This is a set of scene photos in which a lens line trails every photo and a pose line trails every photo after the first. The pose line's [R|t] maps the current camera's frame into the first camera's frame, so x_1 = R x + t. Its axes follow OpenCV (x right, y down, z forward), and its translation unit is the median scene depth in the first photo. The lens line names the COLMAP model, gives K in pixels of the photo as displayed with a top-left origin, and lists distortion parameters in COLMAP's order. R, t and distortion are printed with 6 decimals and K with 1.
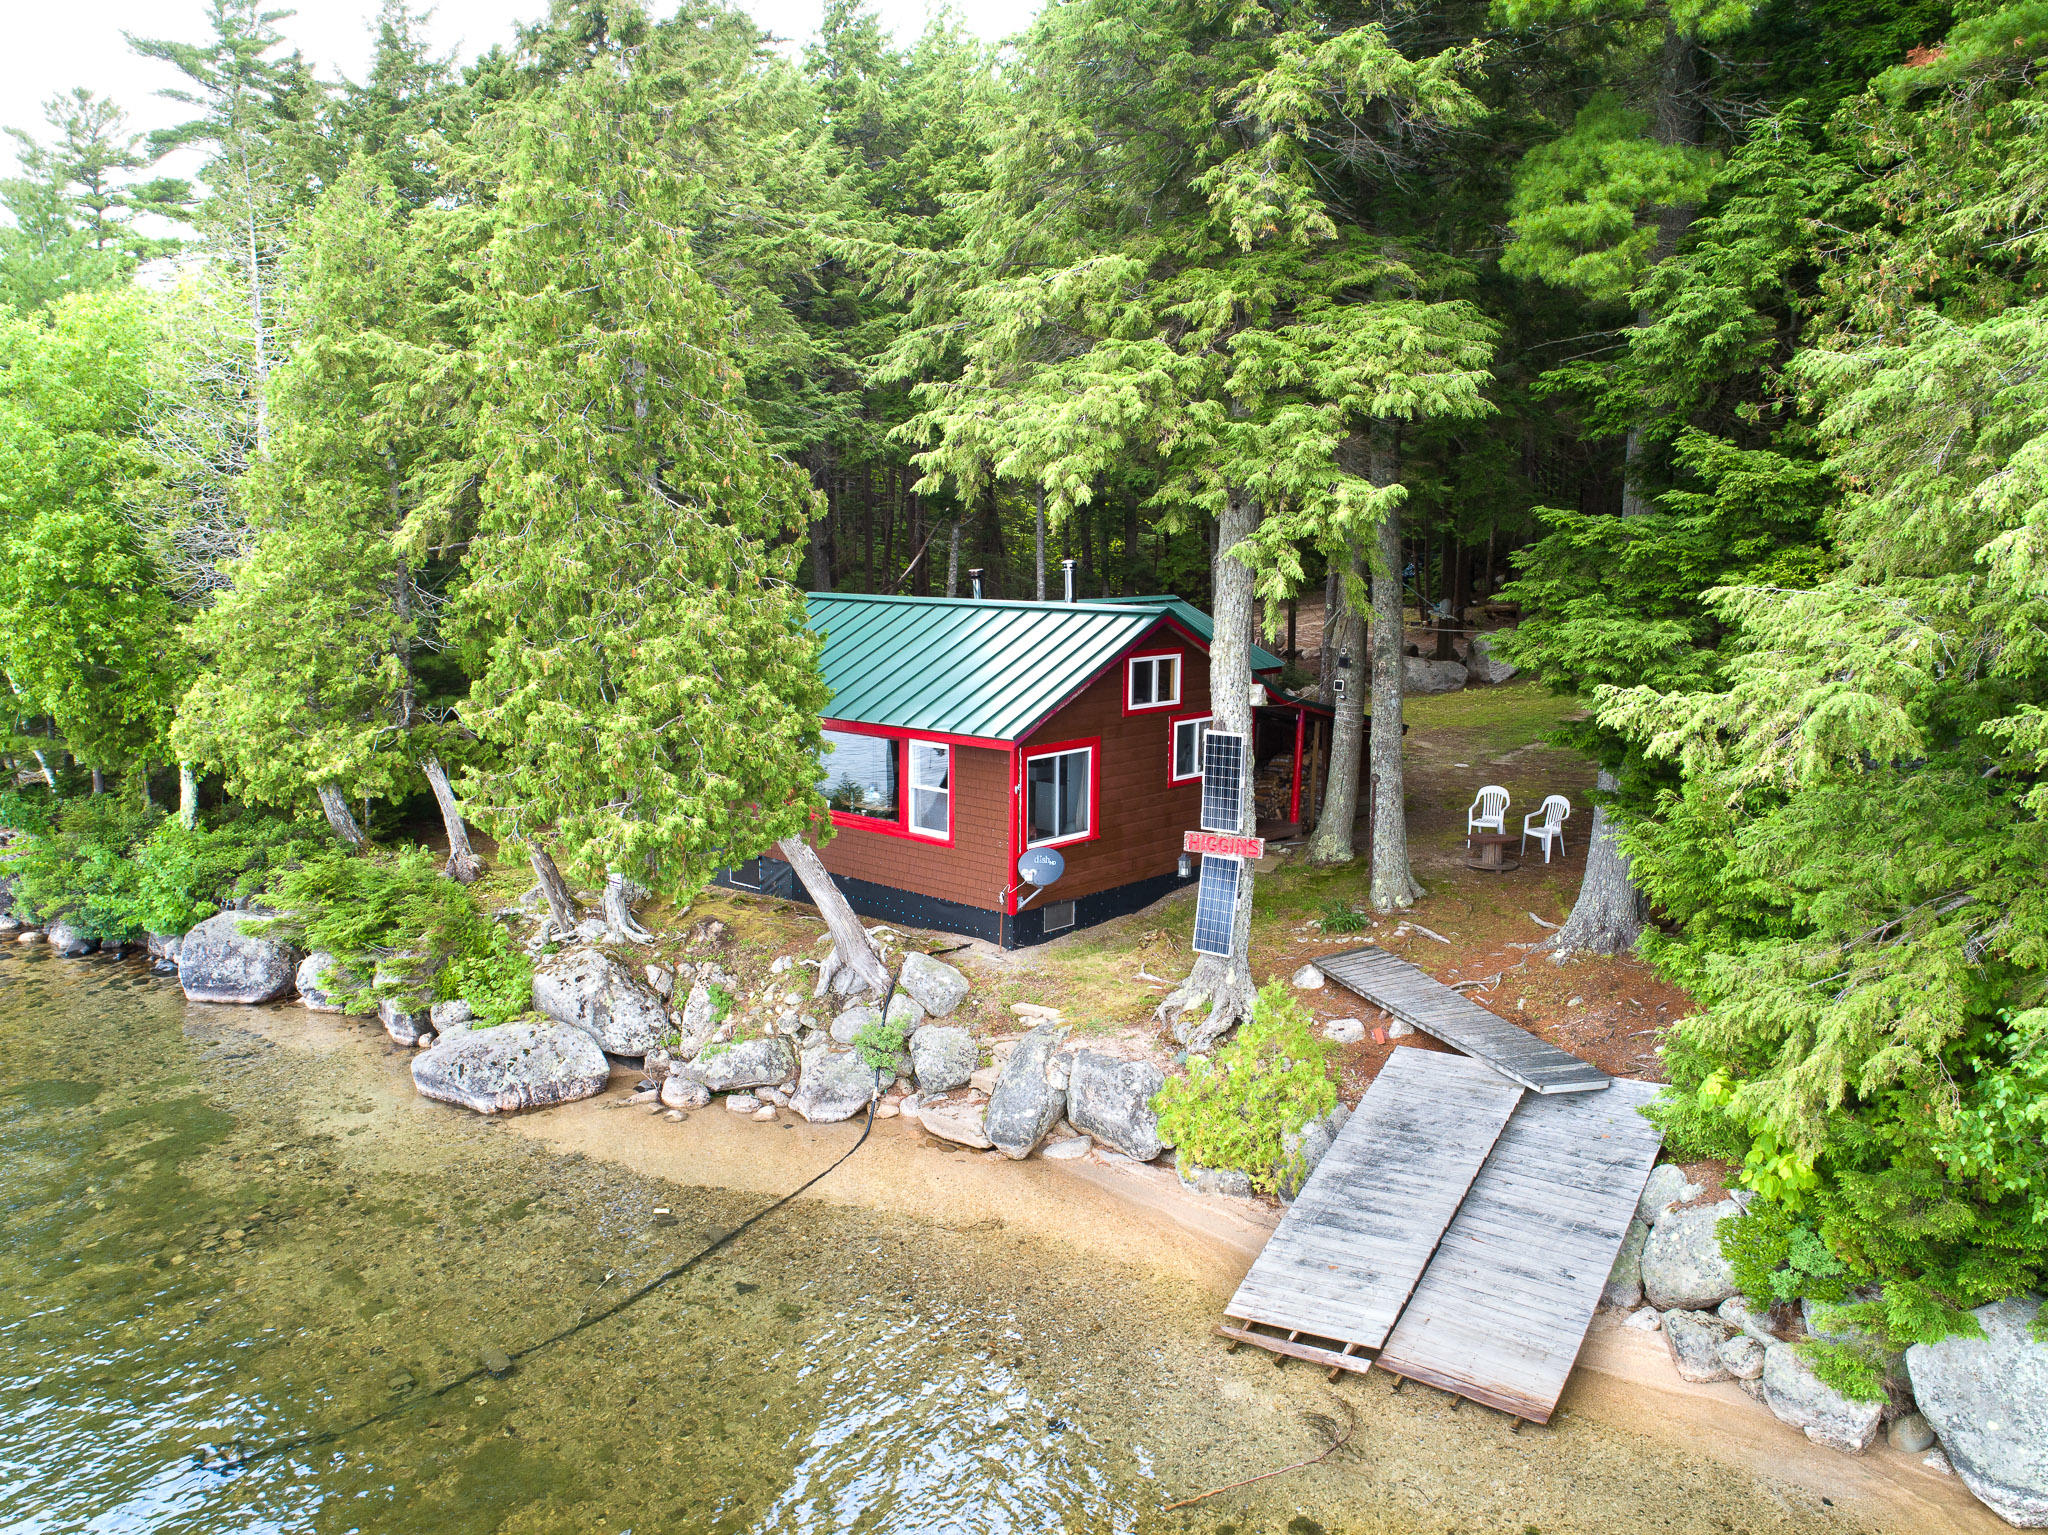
lens RADIAL K [[1527.5, 0, 1024.0], [0, 1527.5, 767.5], [0, 0, 1]] dist [-0.027097, 0.006751]
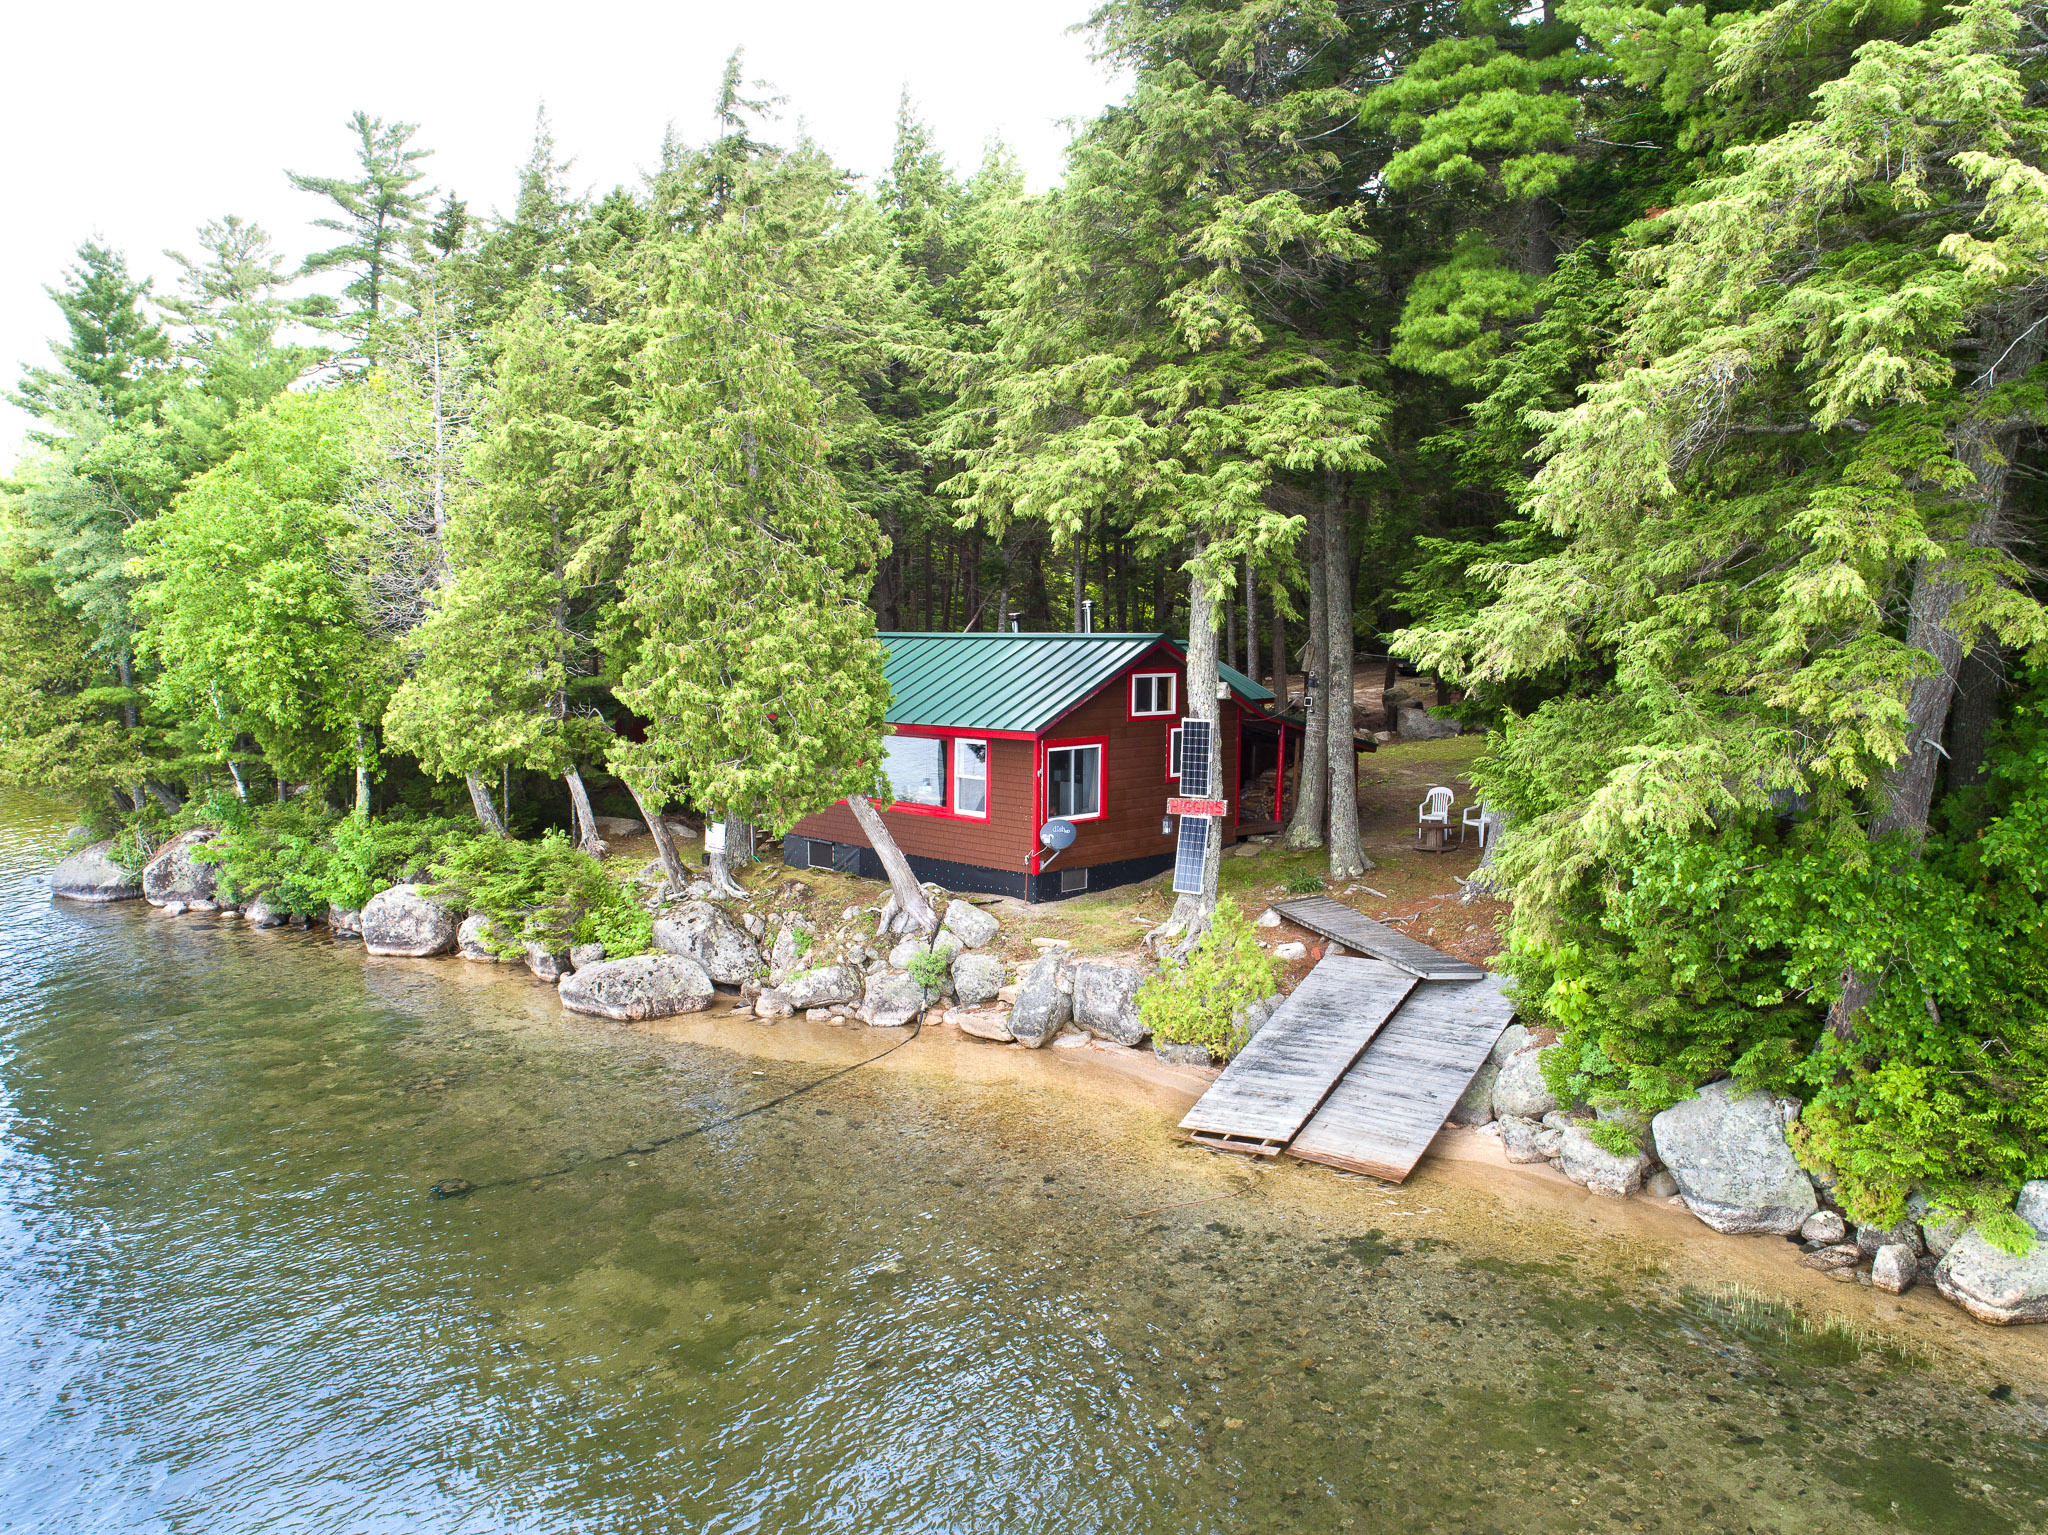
lens RADIAL K [[1527.5, 0, 1024.0], [0, 1527.5, 767.5], [0, 0, 1]] dist [-0.027097, 0.006751]
pose [[0.999145, 0.004544, -0.041087, 0.039633], [-0.007123, 0.997998, -0.062838, 0.101957], [0.040719, 0.063077, 0.997178, -0.293208]]
